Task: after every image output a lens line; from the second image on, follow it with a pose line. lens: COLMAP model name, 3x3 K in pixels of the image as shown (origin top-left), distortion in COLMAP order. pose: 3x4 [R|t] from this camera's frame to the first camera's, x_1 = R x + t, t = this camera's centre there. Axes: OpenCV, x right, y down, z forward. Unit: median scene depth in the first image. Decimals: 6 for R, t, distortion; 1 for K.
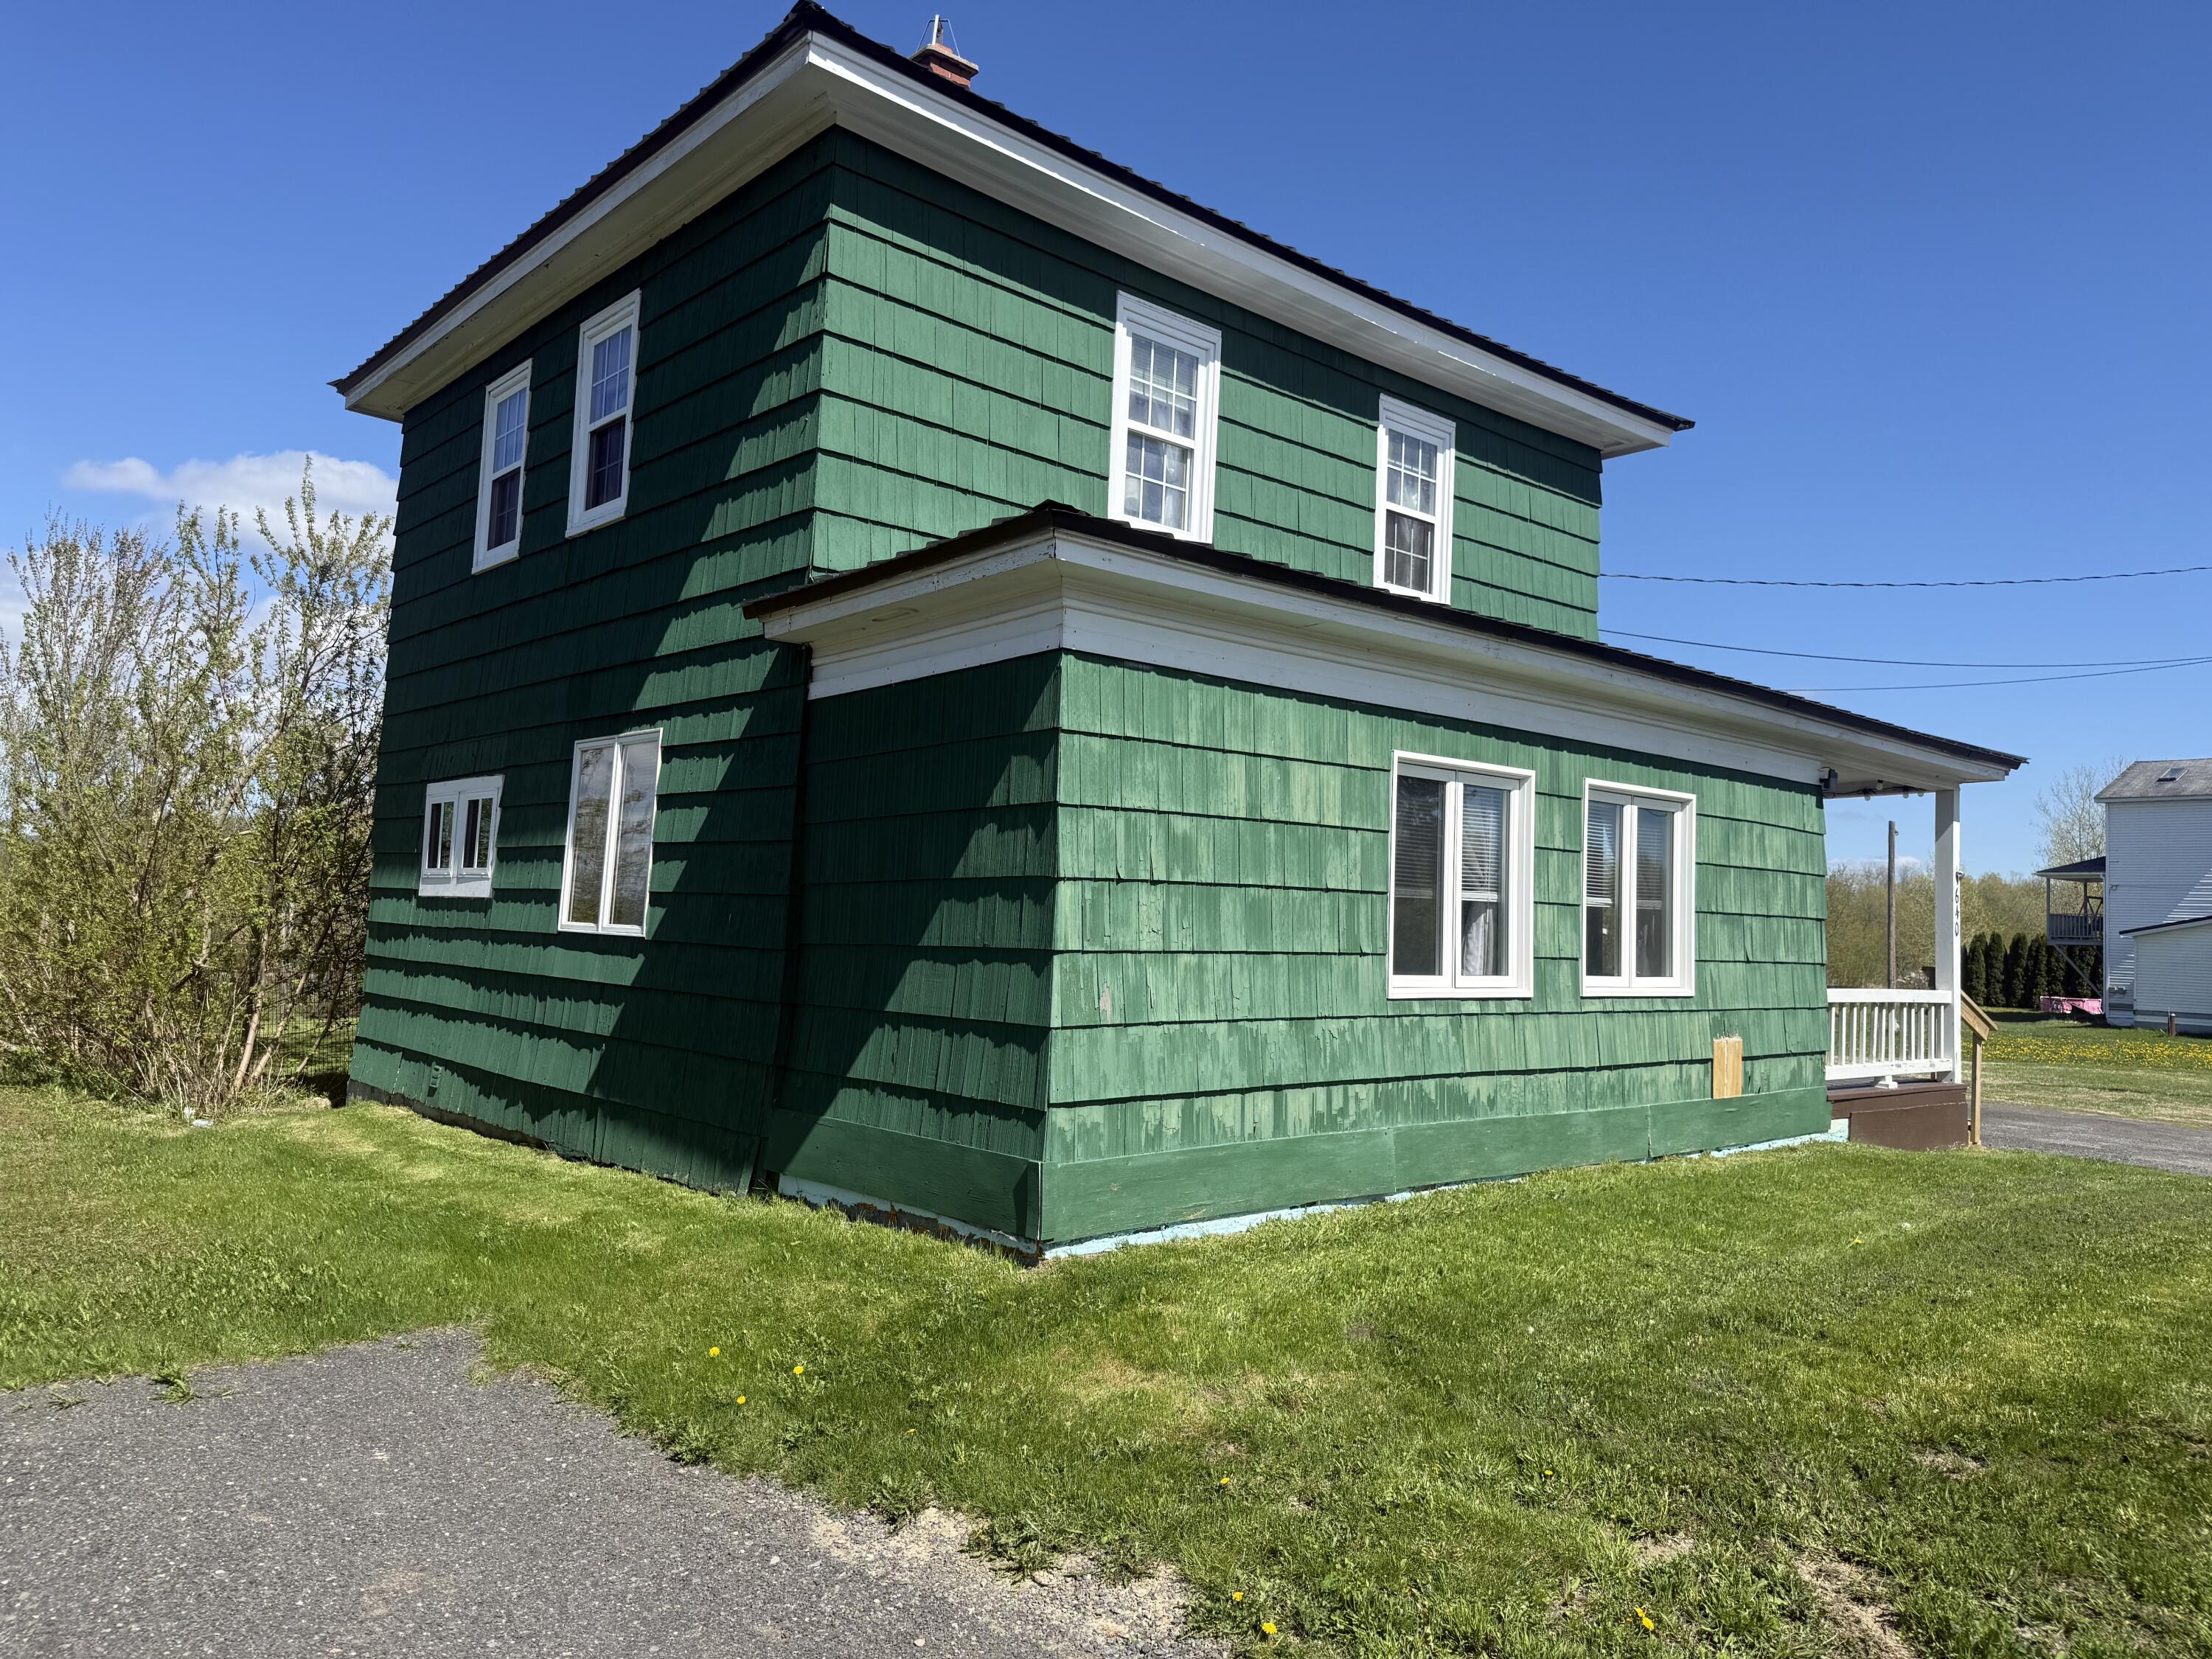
lens RADIAL K [[1566.7, 0, 1106.9], [0, 1566.7, 825.1], [0, 0, 1]] dist [0.003653, -0.006480]
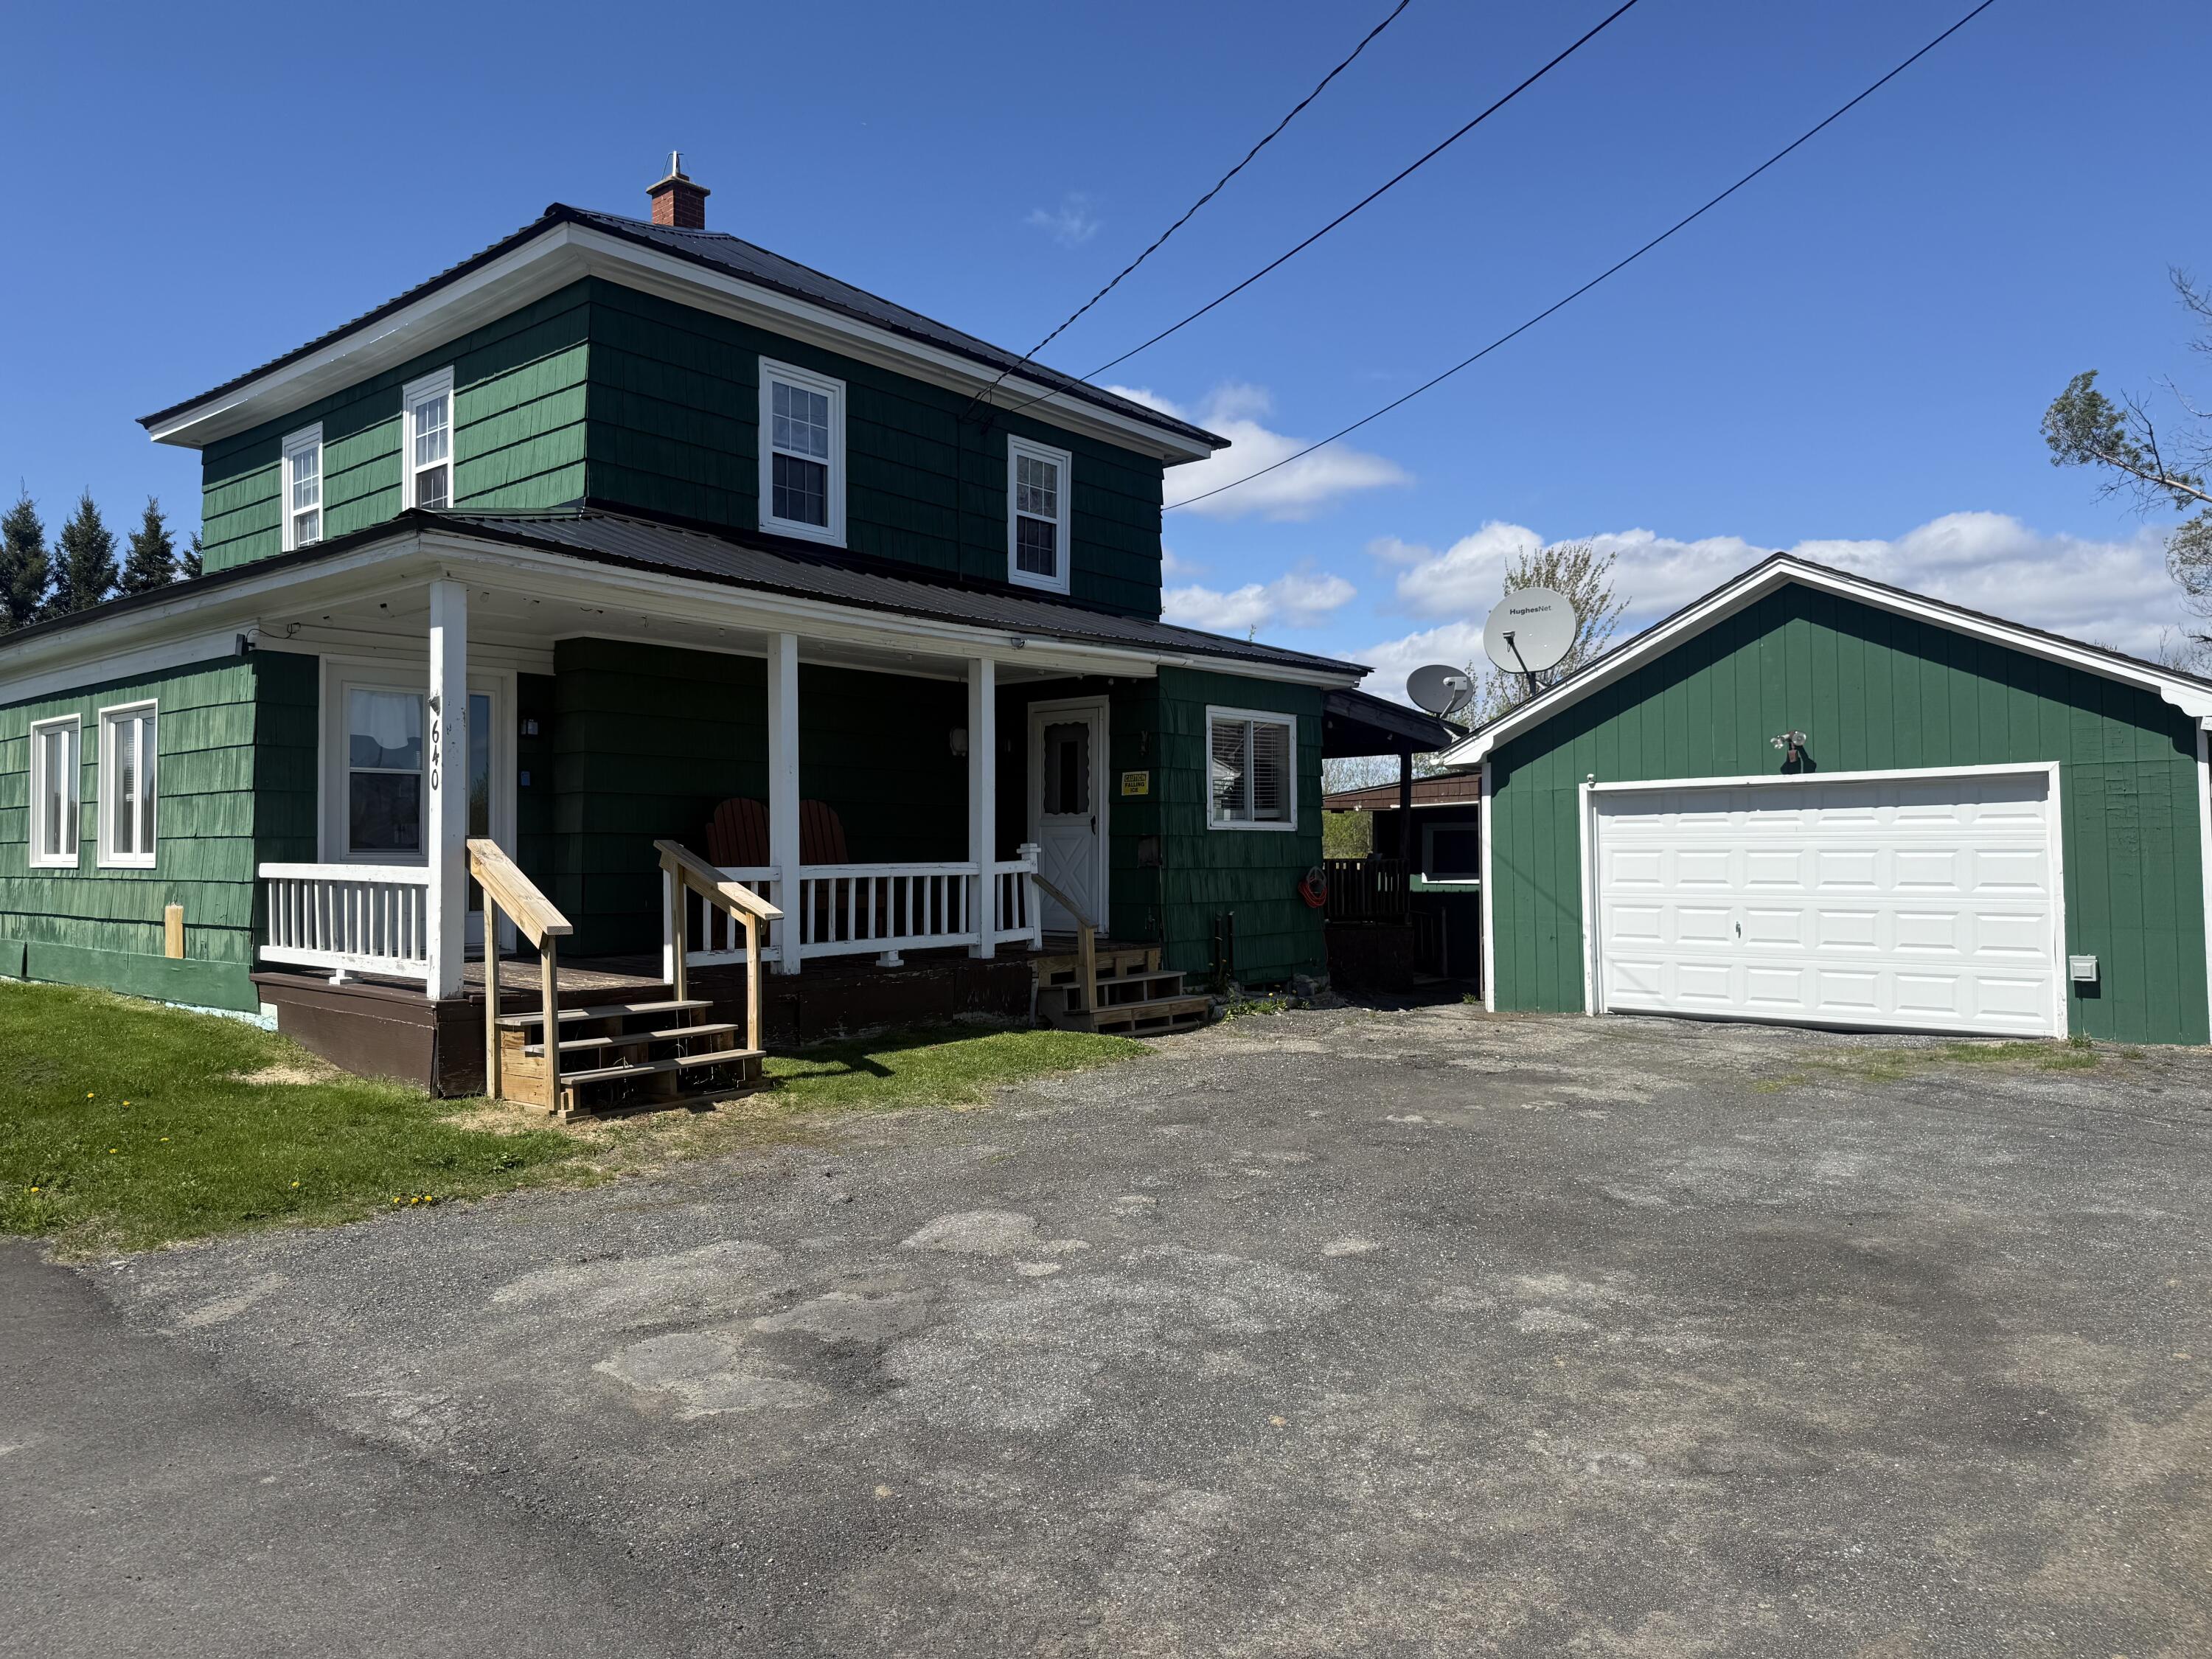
lens RADIAL K [[1566.7, 0, 1105.6], [0, 1566.7, 828.3], [0, 0, 1]] dist [0.003653, -0.006480]
pose [[0.140422, -0.054438, -0.988594, 1.591996], [0.066569, 0.996747, -0.045431, 0.174448], [0.987851, -0.059430, 0.143589, 1.488834]]
